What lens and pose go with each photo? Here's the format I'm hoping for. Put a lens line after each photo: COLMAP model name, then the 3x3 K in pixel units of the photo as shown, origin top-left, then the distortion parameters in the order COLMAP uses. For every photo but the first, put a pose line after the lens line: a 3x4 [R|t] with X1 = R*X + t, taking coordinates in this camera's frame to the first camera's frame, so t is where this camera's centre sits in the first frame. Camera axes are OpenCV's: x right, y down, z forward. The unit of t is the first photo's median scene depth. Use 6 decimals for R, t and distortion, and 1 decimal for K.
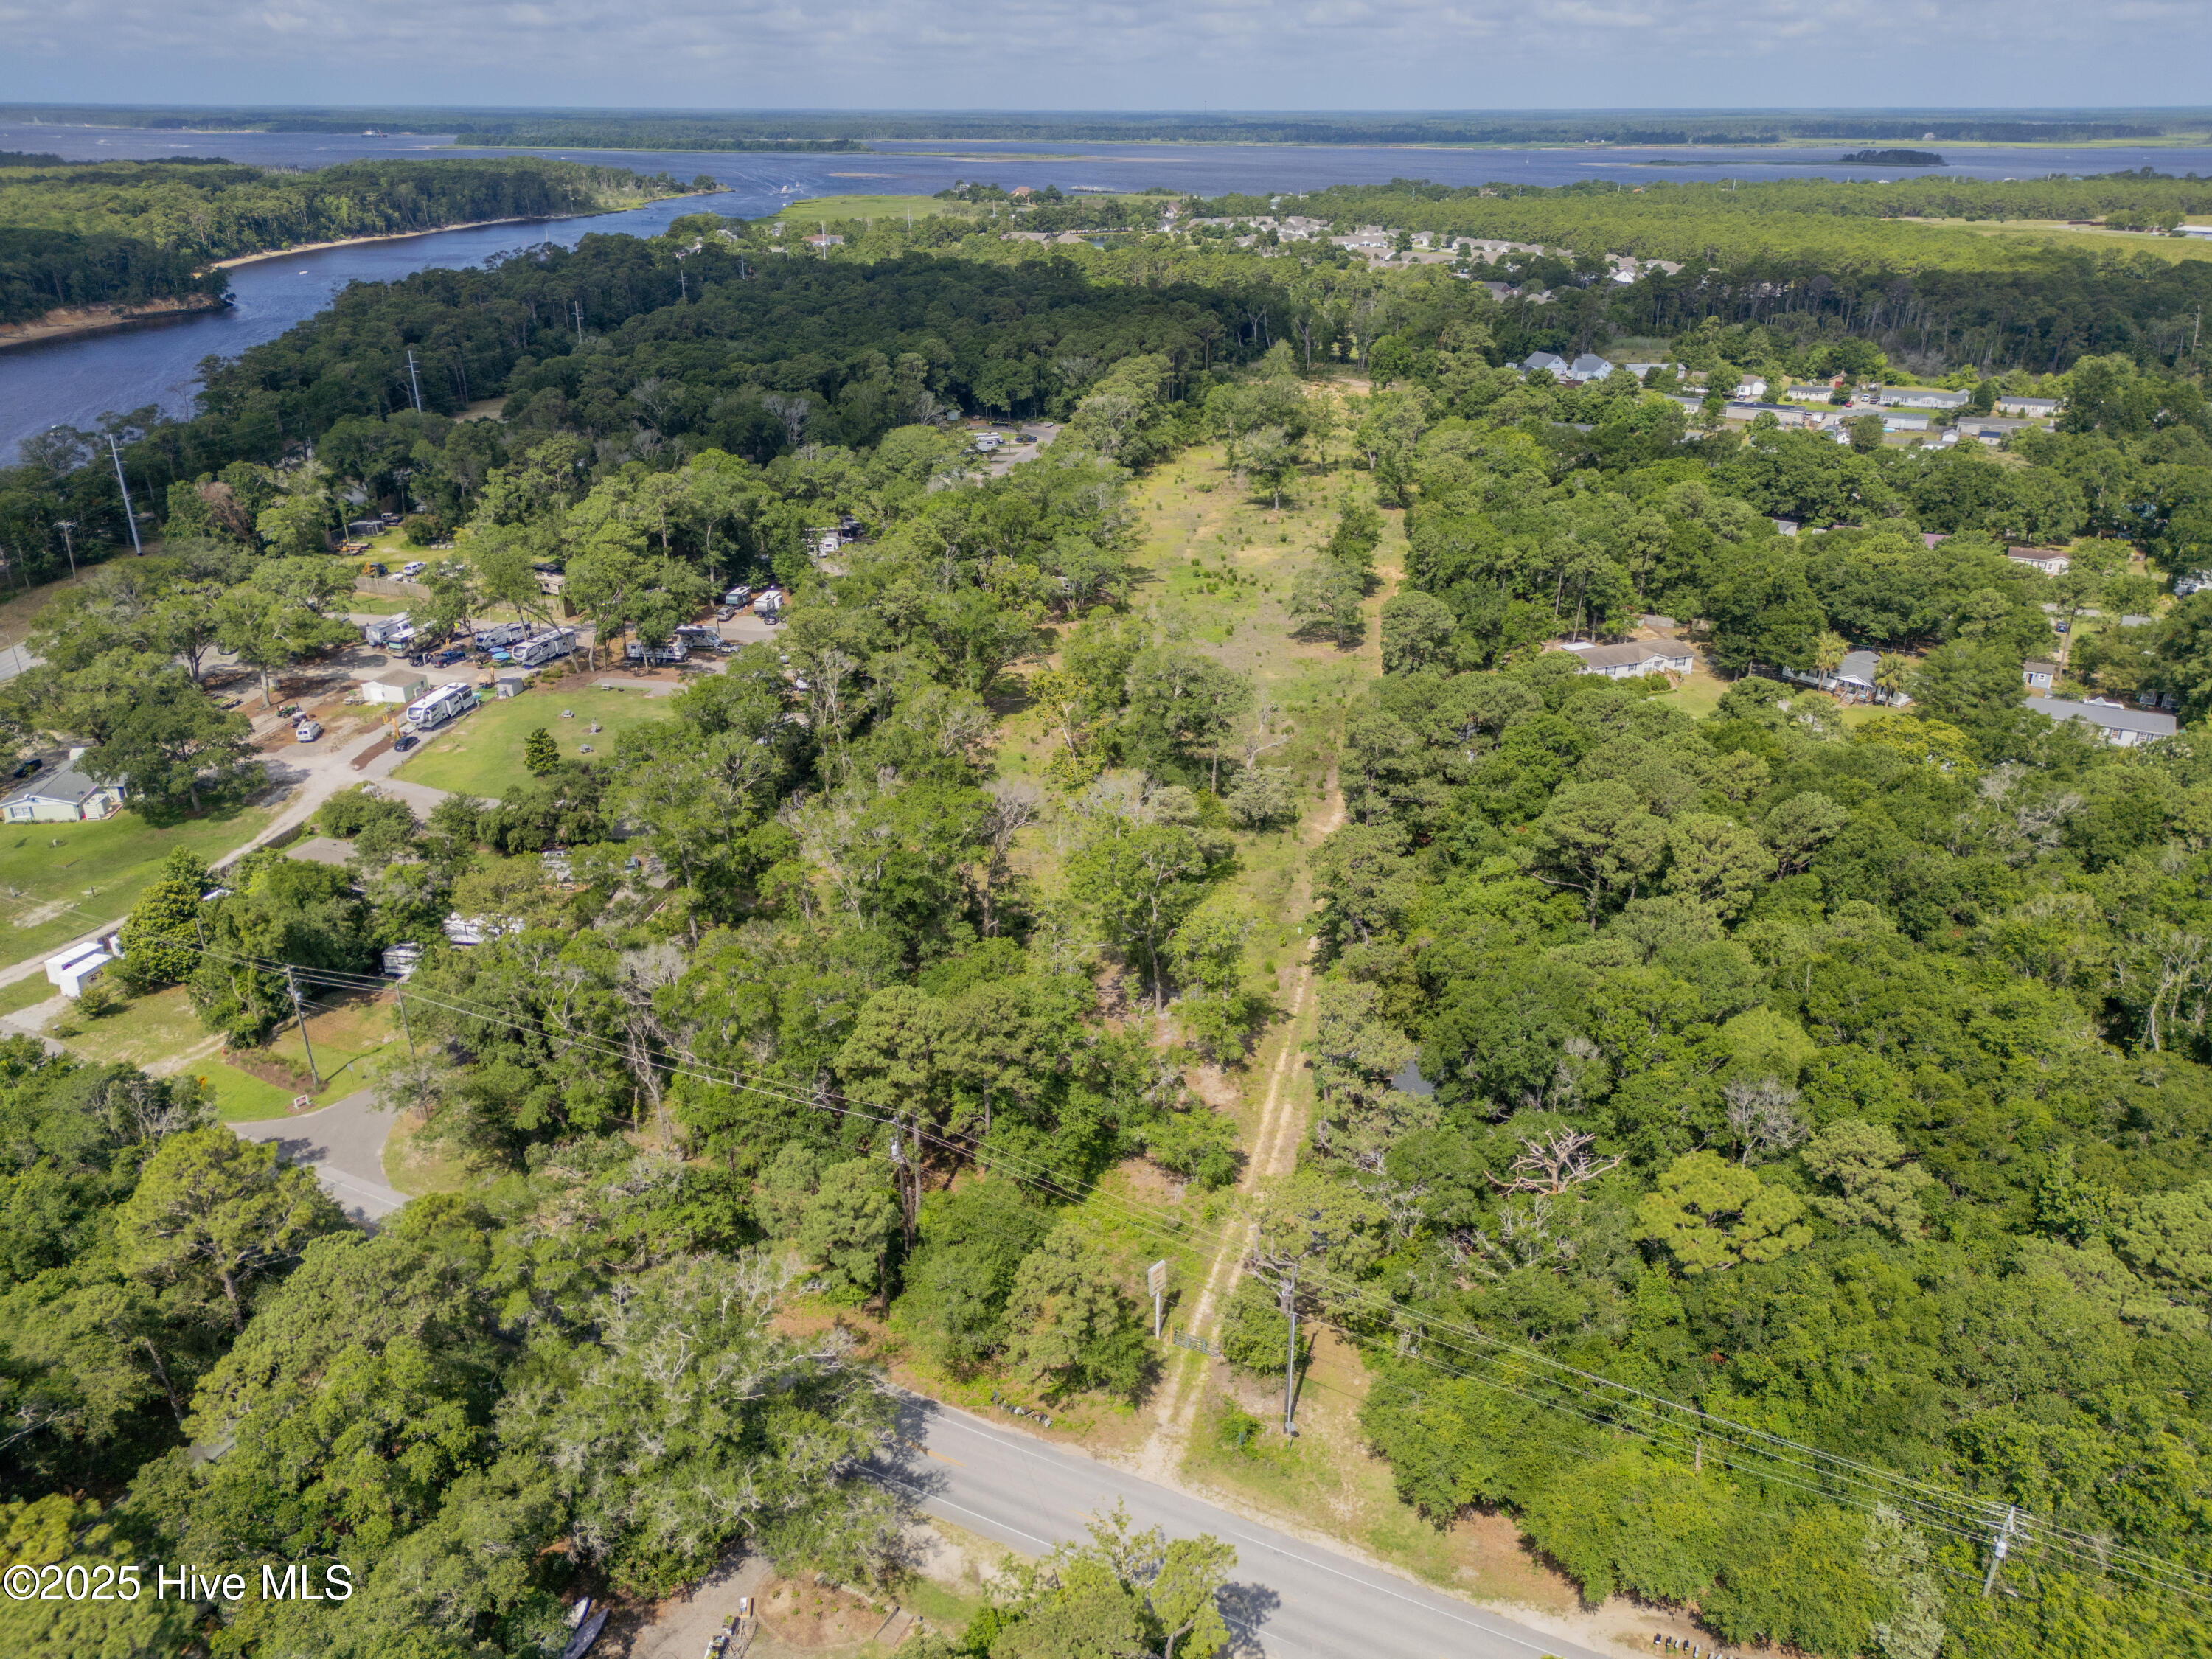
lens RADIAL K [[1603.3, 0, 1106.0], [0, 1603.3, 829.5], [0, 0, 1]] dist [0.062505, -0.056521]
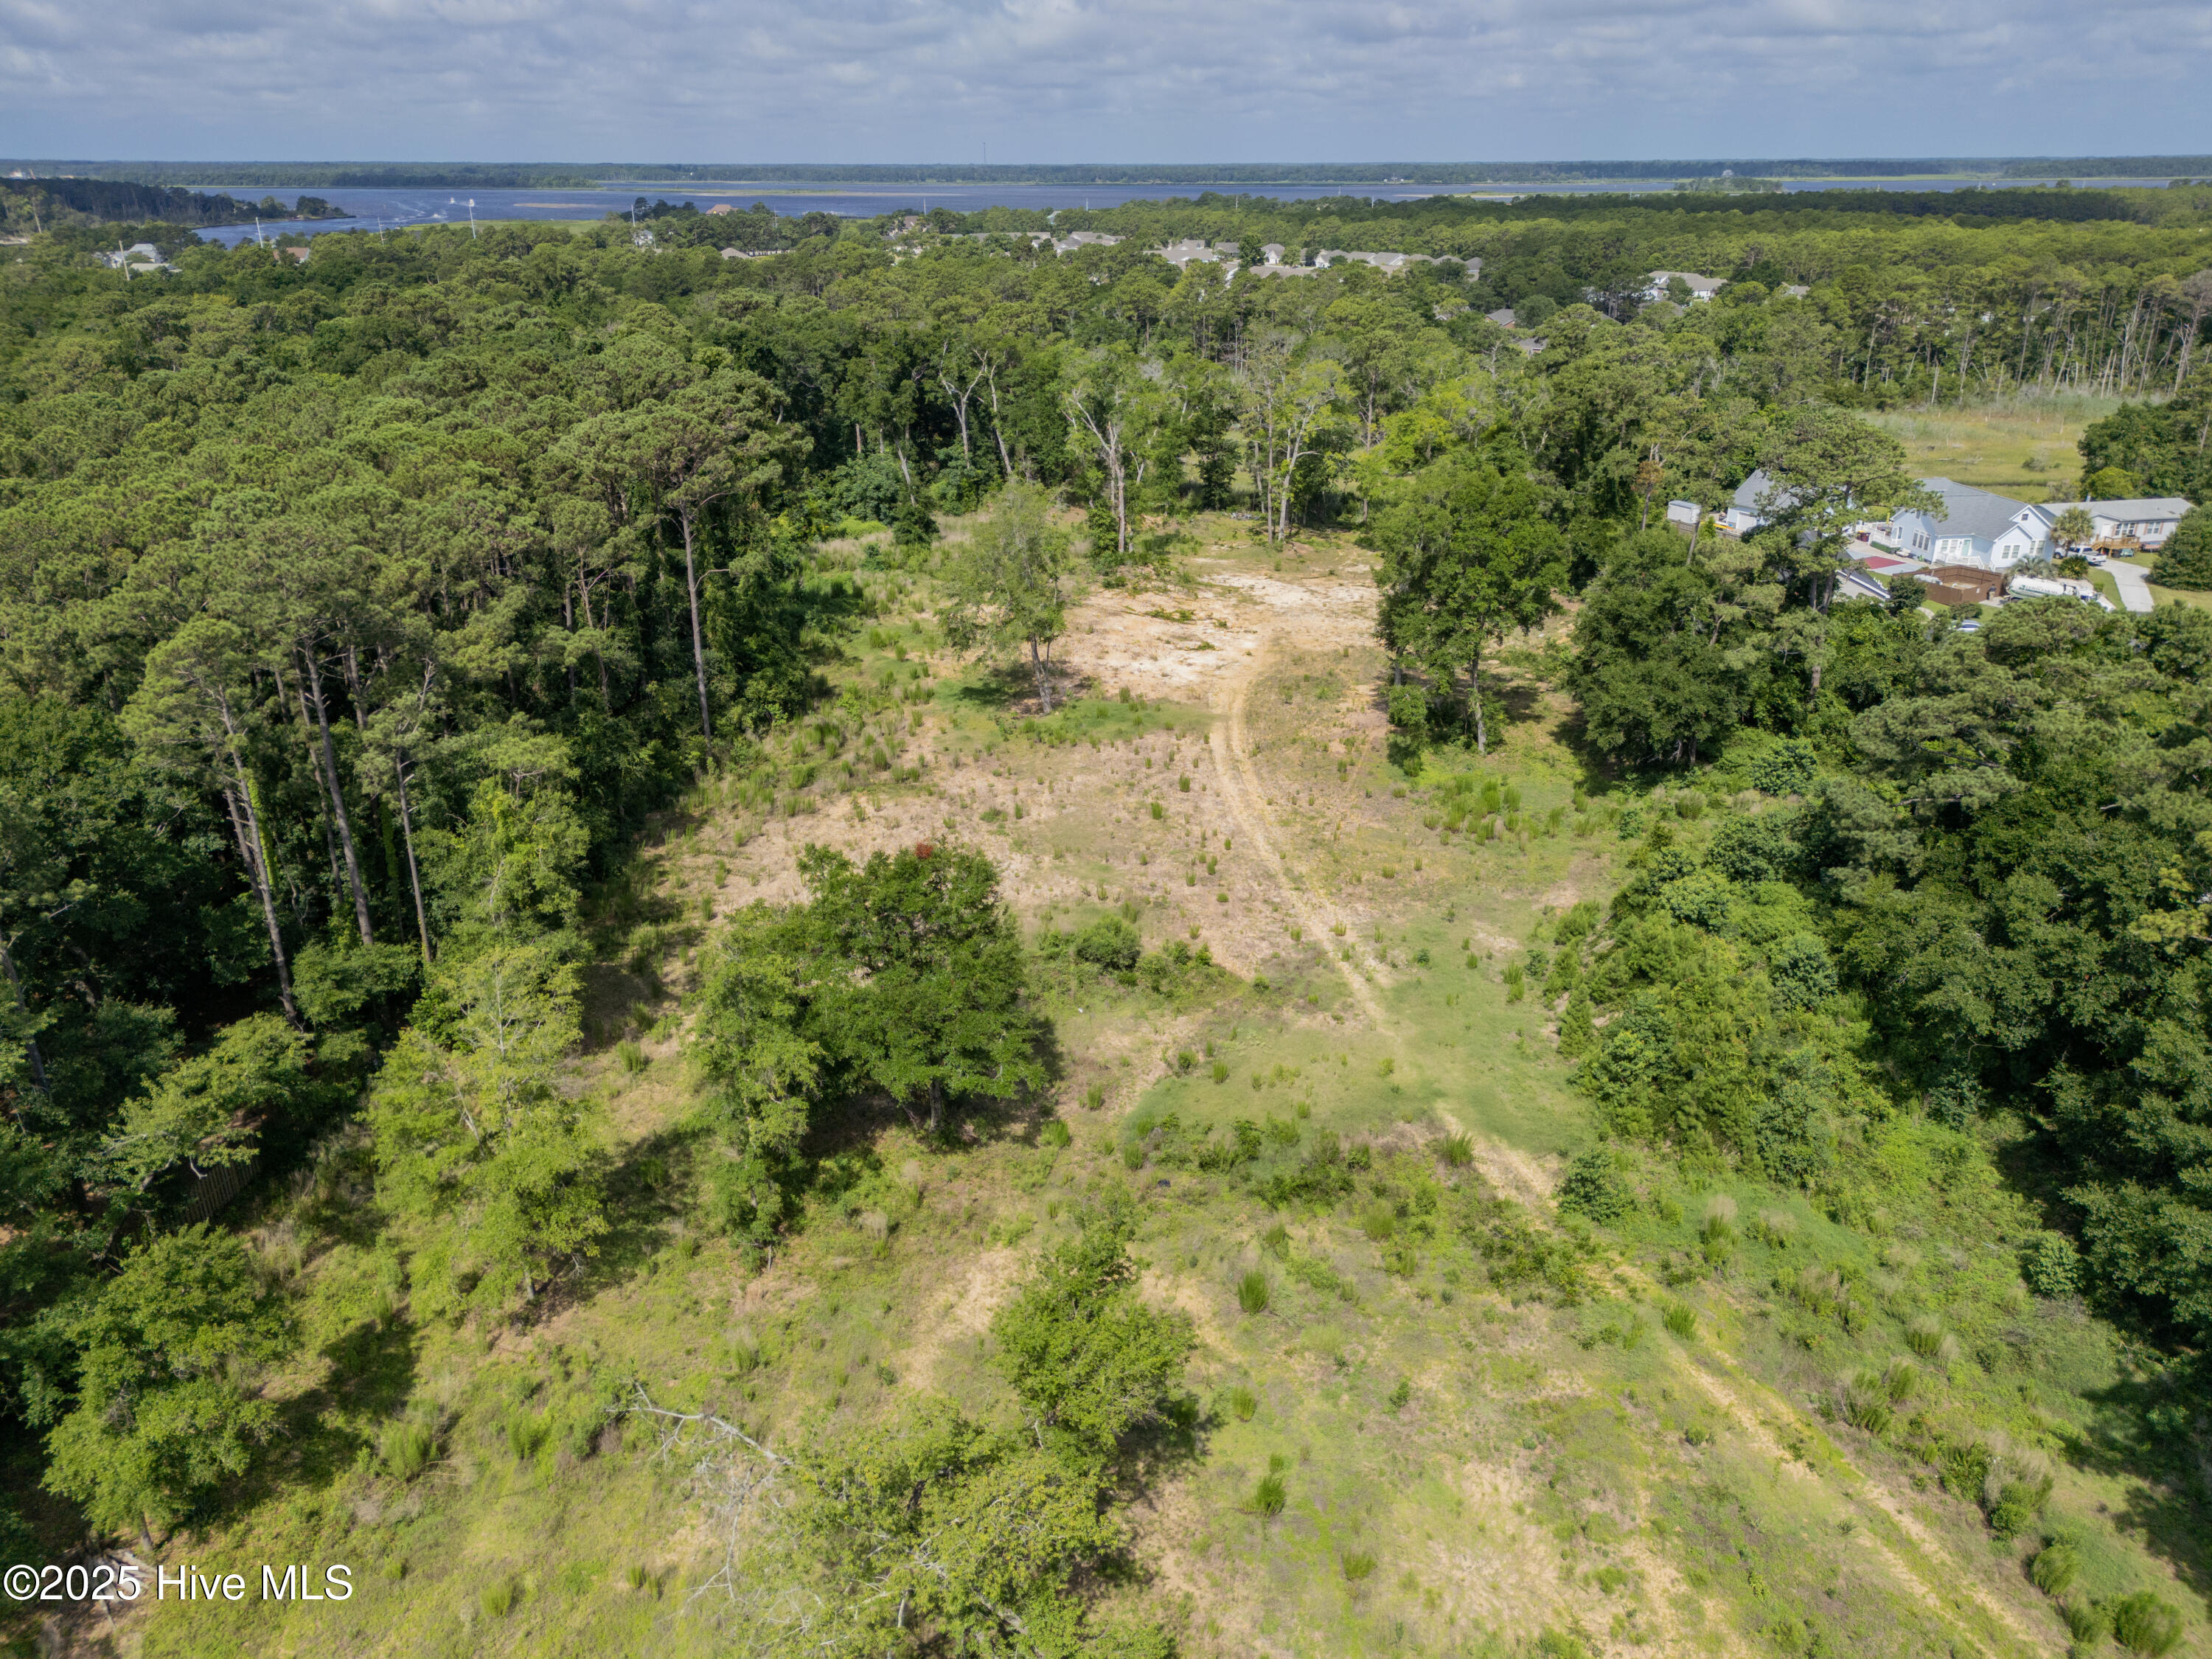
lens RADIAL K [[1620.7, 0, 1099.6], [0, 1620.7, 839.3], [0, 0, 1]] dist [0.059546, -0.067515]
pose [[0.993134, -0.051103, 0.105233, 0.179214], [0.053901, 0.998260, -0.023919, -0.470320], [-0.103828, 0.029427, 0.994160, 1.456512]]
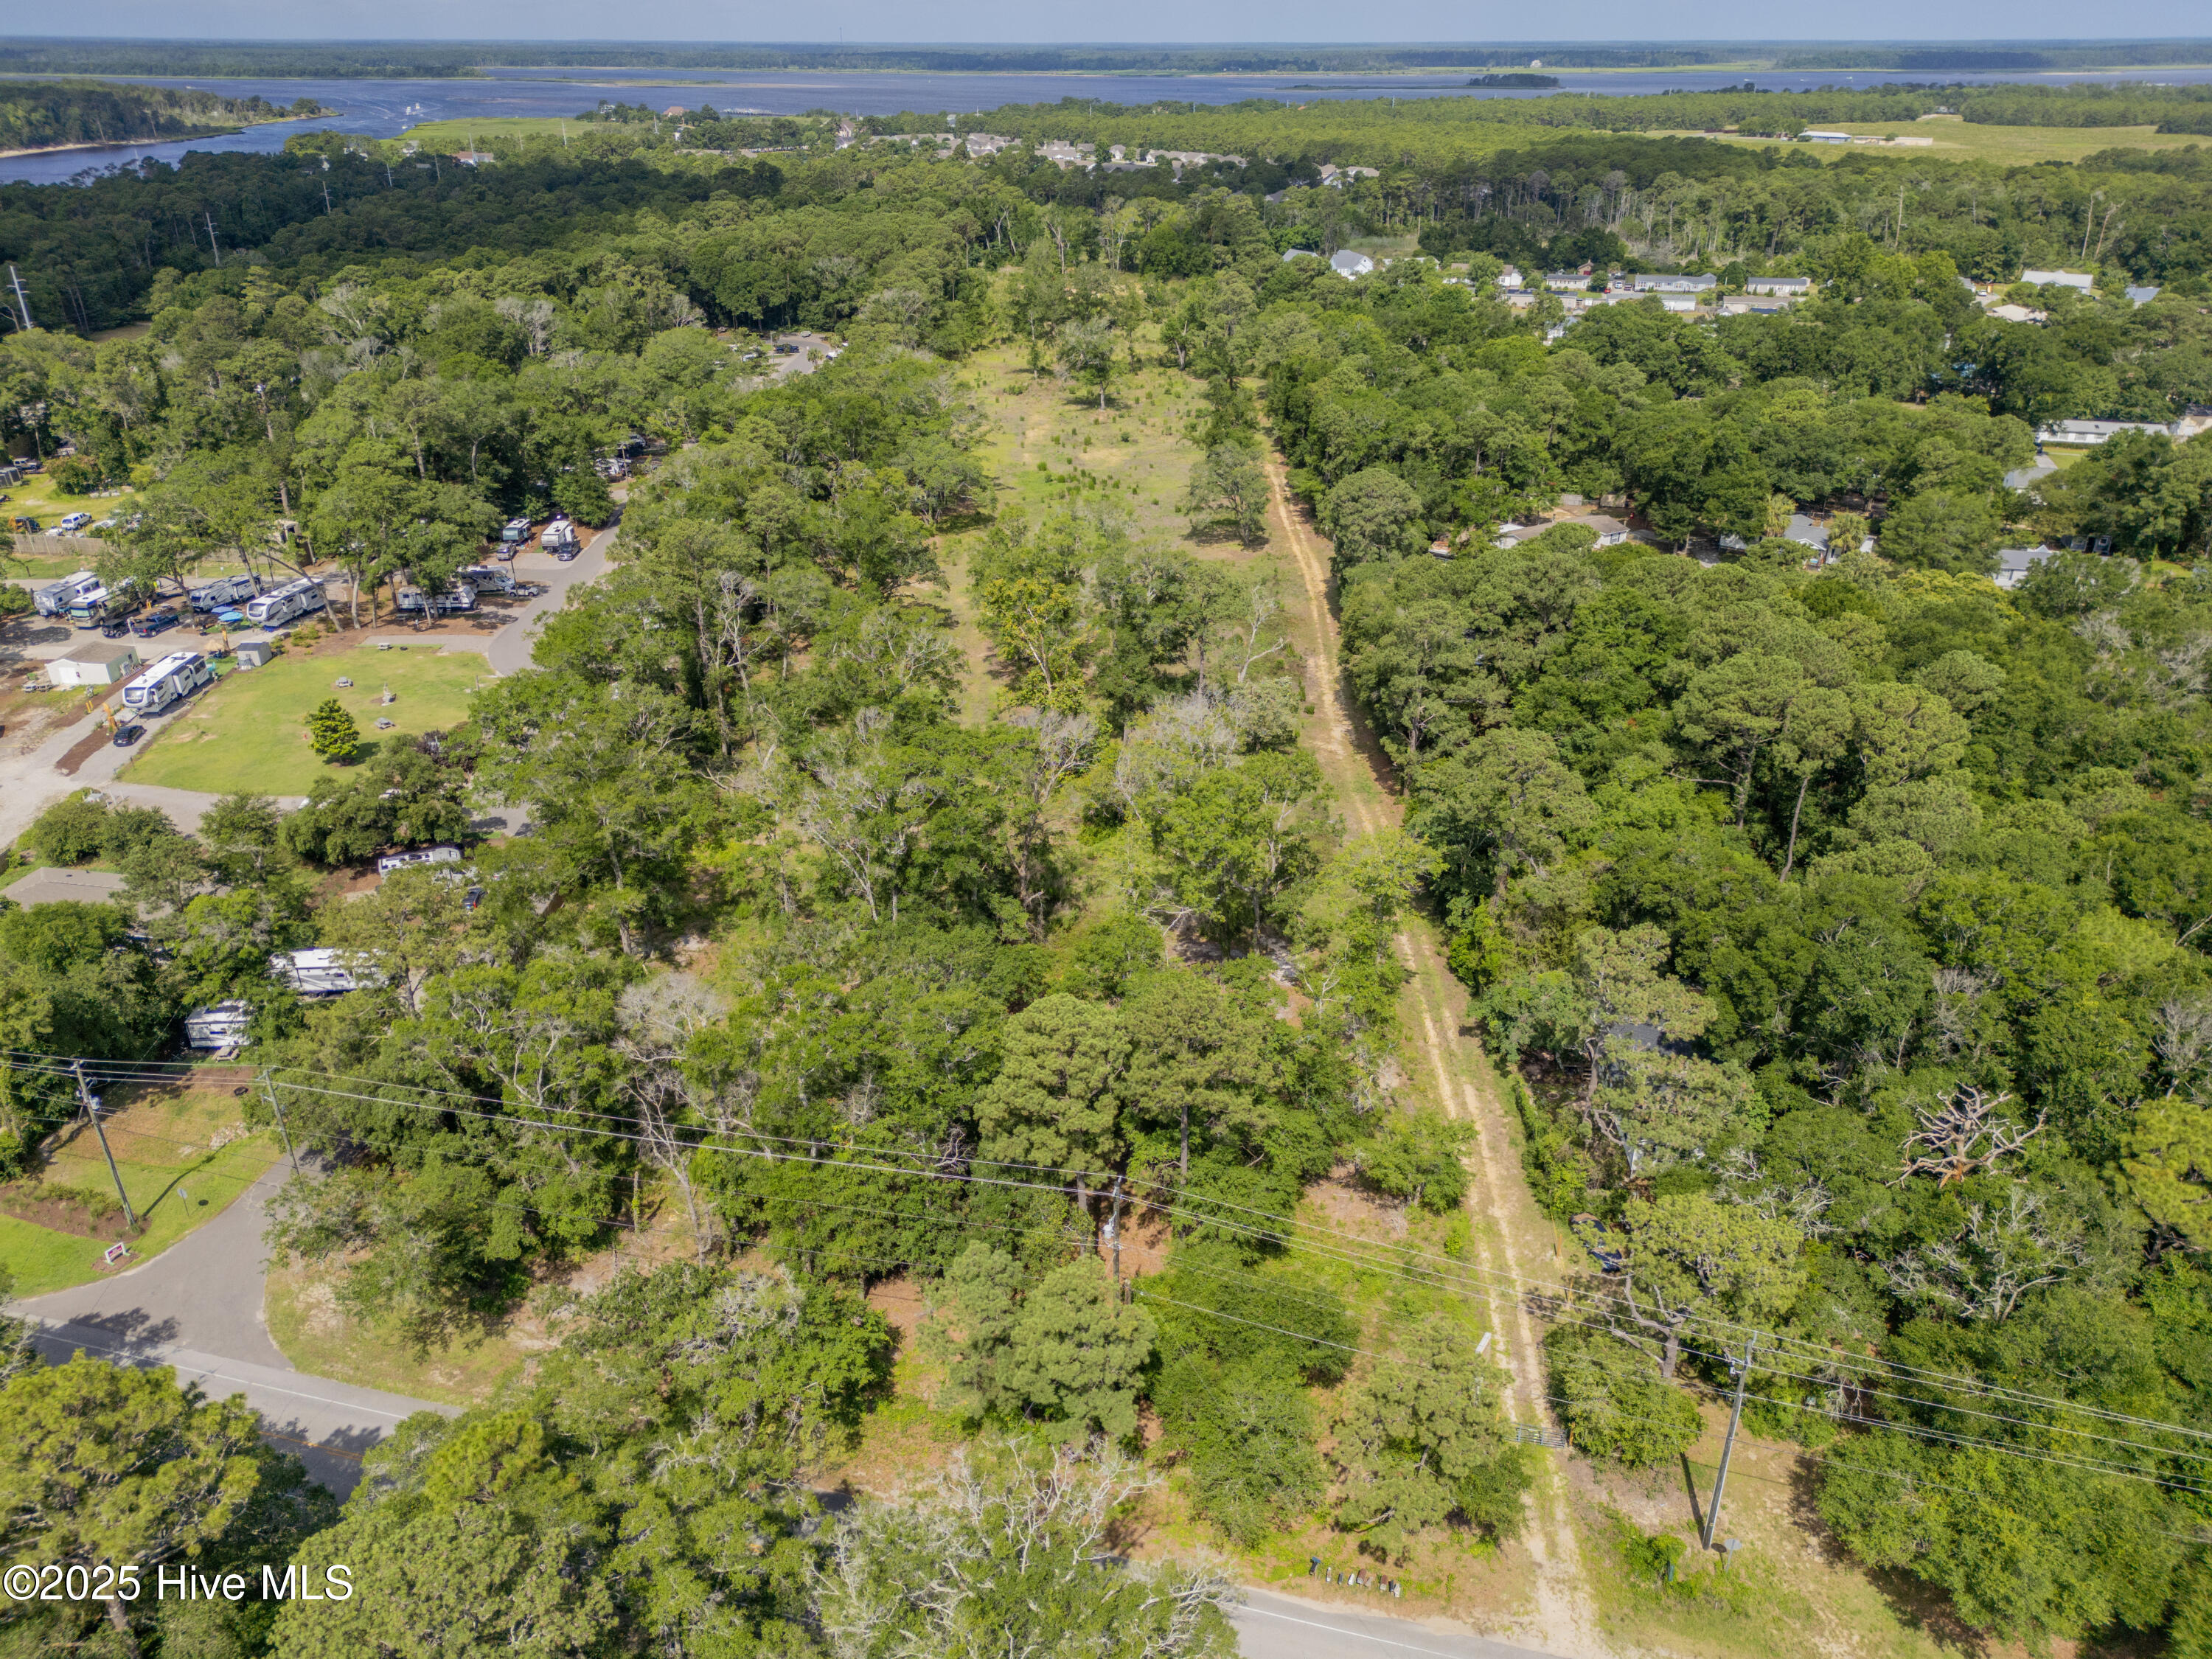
lens RADIAL K [[1600.7, 0, 1106.0], [0, 1600.7, 829.5], [0, 0, 1]] dist [0.048449, -0.030638]
pose [[0.978789, -0.091494, 0.183305, -0.110467], [0.084939, 0.995444, 0.043313, -0.002536], [-0.186432, -0.026825, 0.982102, 0.143307]]
